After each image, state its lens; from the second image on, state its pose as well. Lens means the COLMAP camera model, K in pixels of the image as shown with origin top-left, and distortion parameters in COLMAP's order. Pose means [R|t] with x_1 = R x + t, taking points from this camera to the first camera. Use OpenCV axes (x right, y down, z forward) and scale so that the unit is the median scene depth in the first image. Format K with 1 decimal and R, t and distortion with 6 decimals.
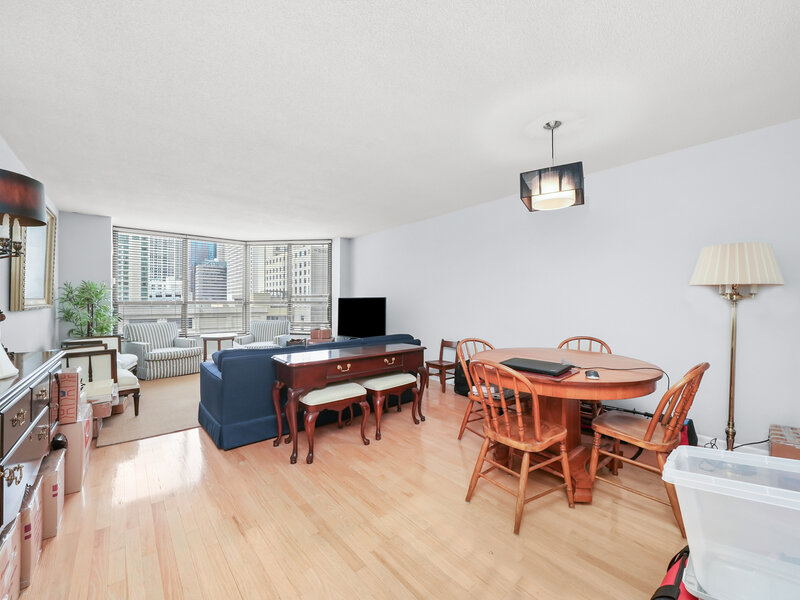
lens RADIAL K [[319.1, 0, 406.8], [0, 319.1, 302.4], [0, 0, 1]] dist [-0.010904, -0.000133]
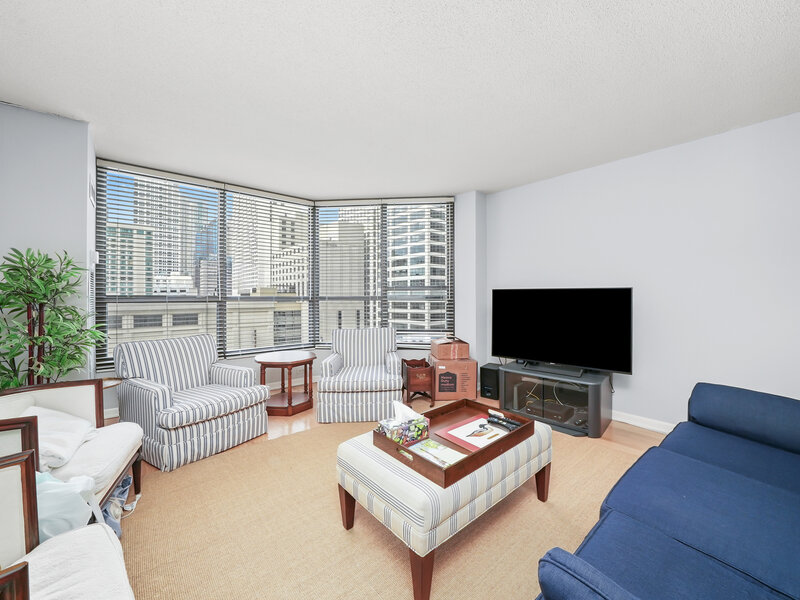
lens RADIAL K [[319.1, 0, 406.2], [0, 319.1, 297.2], [0, 0, 1]] dist [-0.010904, -0.000133]
pose [[0.999946, -0.001265, -0.010356, -0.334734], [0.001270, 0.999999, 0.000503, -0.001594], [0.010356, -0.000516, 0.999946, 0.394068]]
